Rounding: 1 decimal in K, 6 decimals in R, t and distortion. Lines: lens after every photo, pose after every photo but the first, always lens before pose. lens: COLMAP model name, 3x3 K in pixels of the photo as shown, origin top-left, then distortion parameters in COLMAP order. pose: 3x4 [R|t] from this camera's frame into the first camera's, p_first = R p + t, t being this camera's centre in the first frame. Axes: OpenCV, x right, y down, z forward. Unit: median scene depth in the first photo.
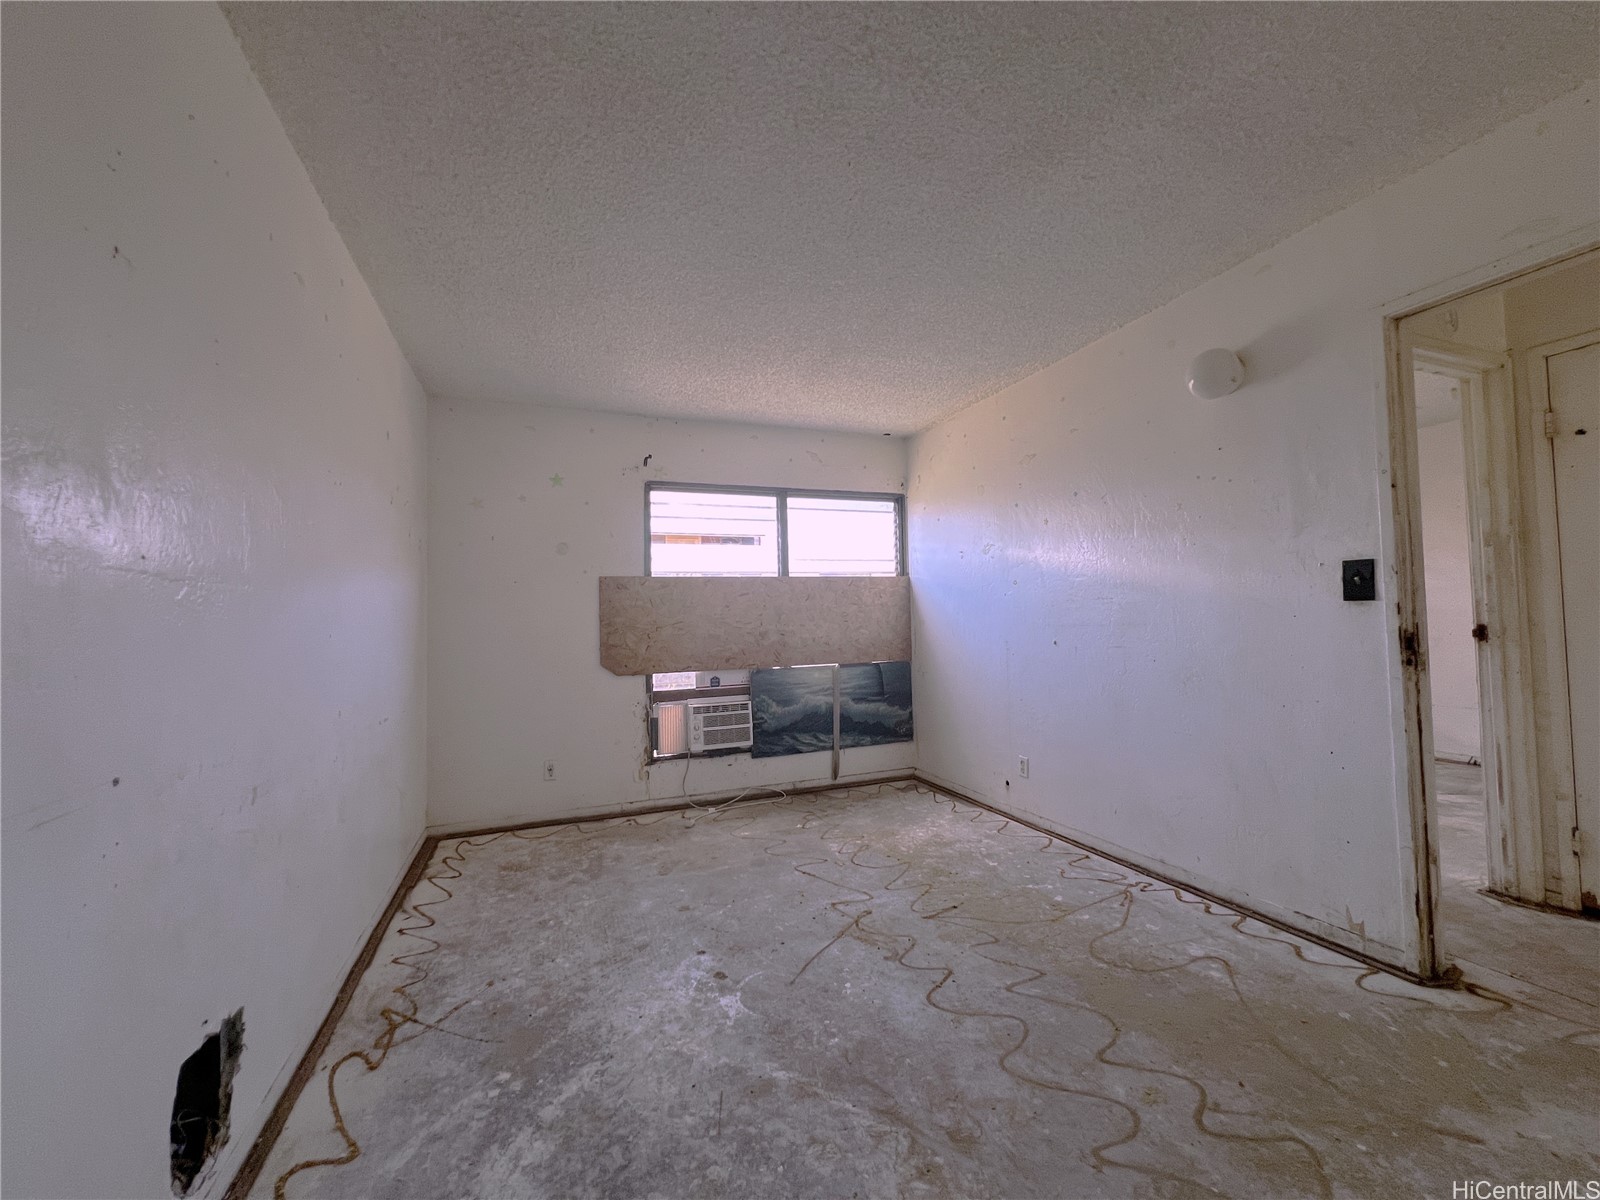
lens RADIAL K [[642.4, 0, 795.4], [0, 642.4, 600.6], [0, 0, 1]] dist [-0.005564, 0.001735]
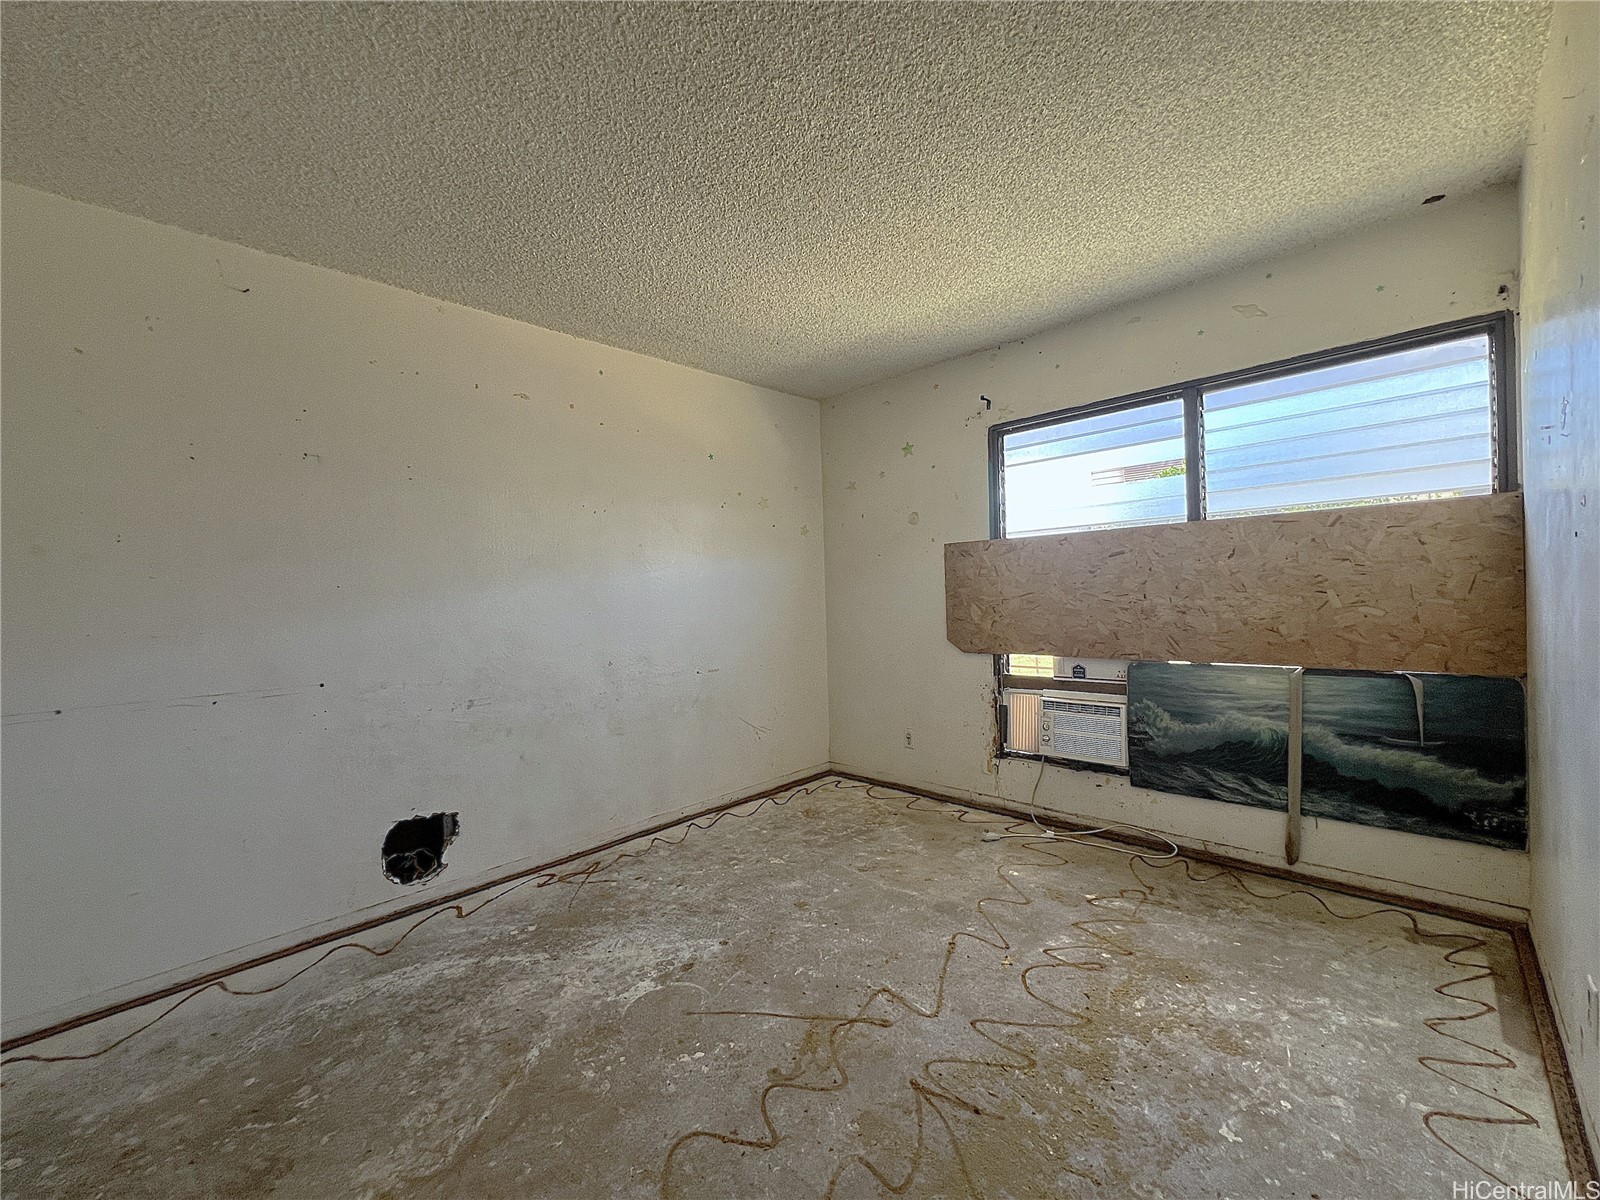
lens RADIAL K [[642.4, 0, 795.9], [0, 642.4, 601.5], [0, 0, 1]] dist [-0.005564, 0.001735]
pose [[0.411356, 0.023655, -0.911168, 0.493350], [0.052509, 0.997388, 0.049599, -0.013139], [0.909961, -0.068247, 0.409039, 0.456749]]
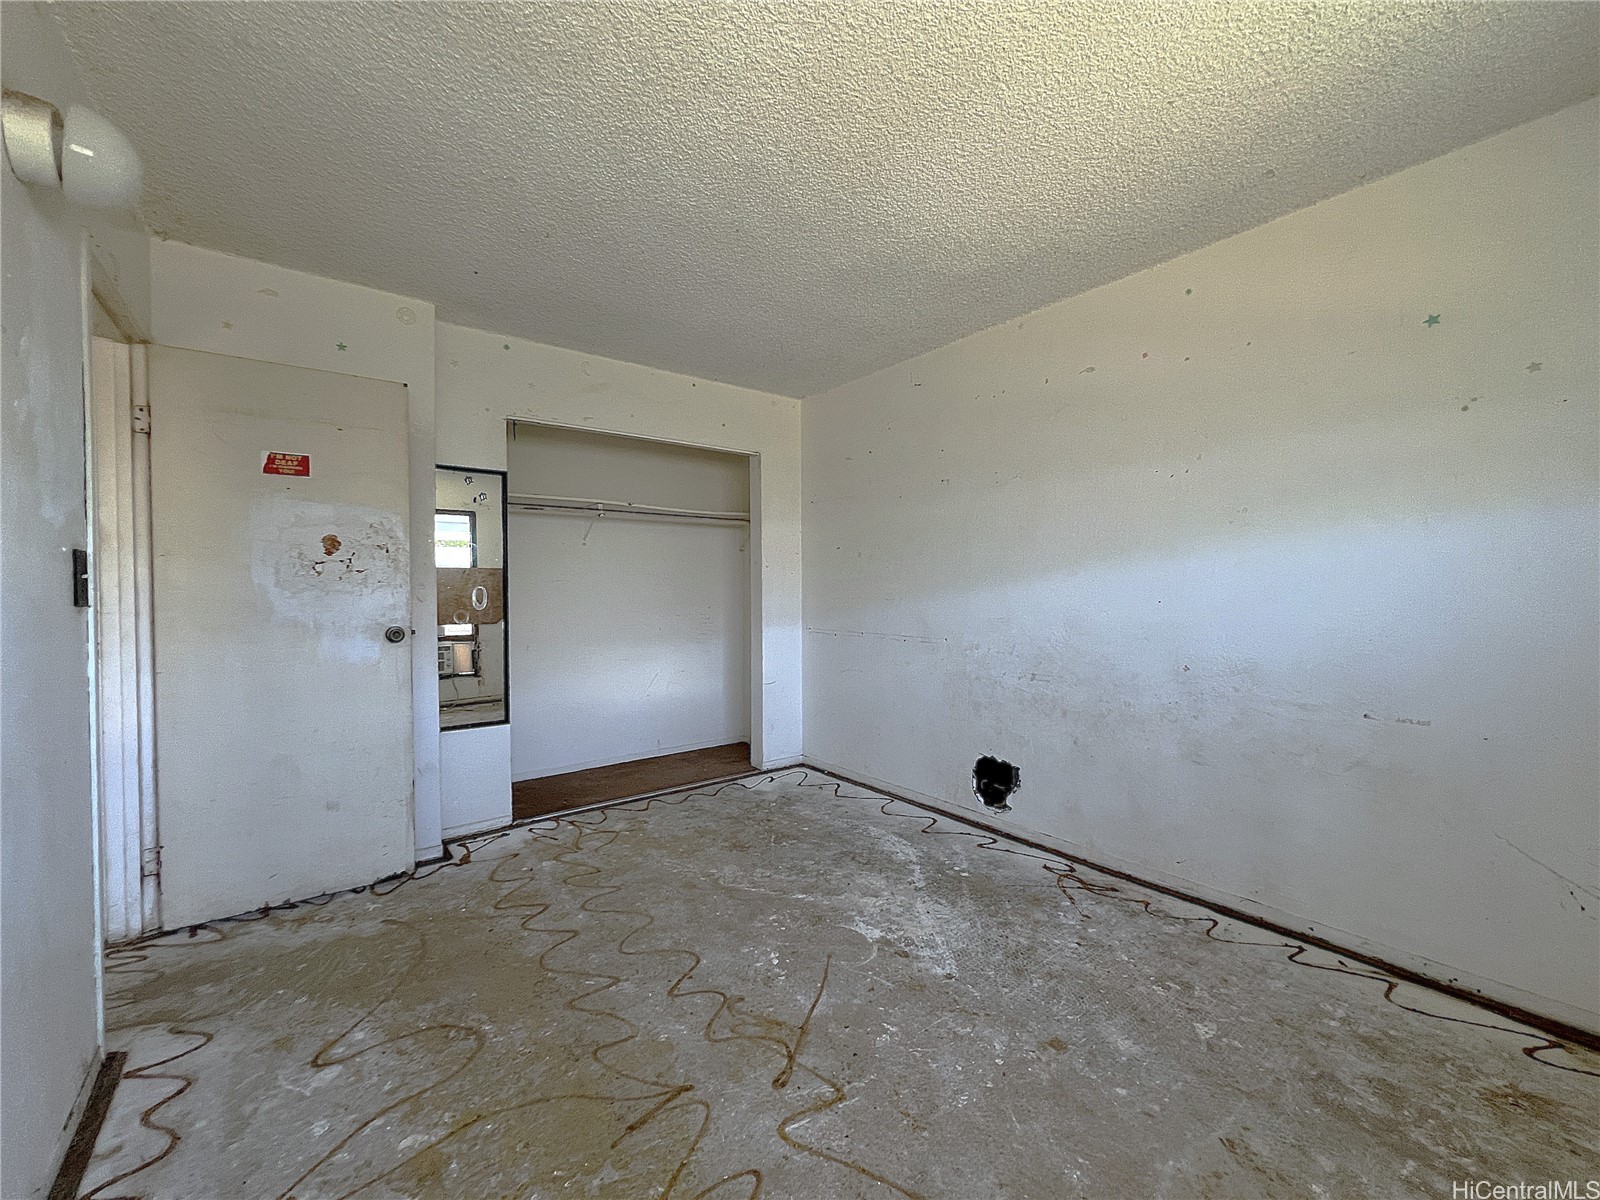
lens RADIAL K [[642.4, 0, 795.6], [0, 642.4, 603.7], [0, 0, 1]] dist [-0.005564, 0.001735]
pose [[-0.959720, 0.037269, -0.278476, 0.176504], [0.038681, 0.999252, 0.000425, 0.016990], [0.278283, -0.010364, -0.960443, 1.120533]]
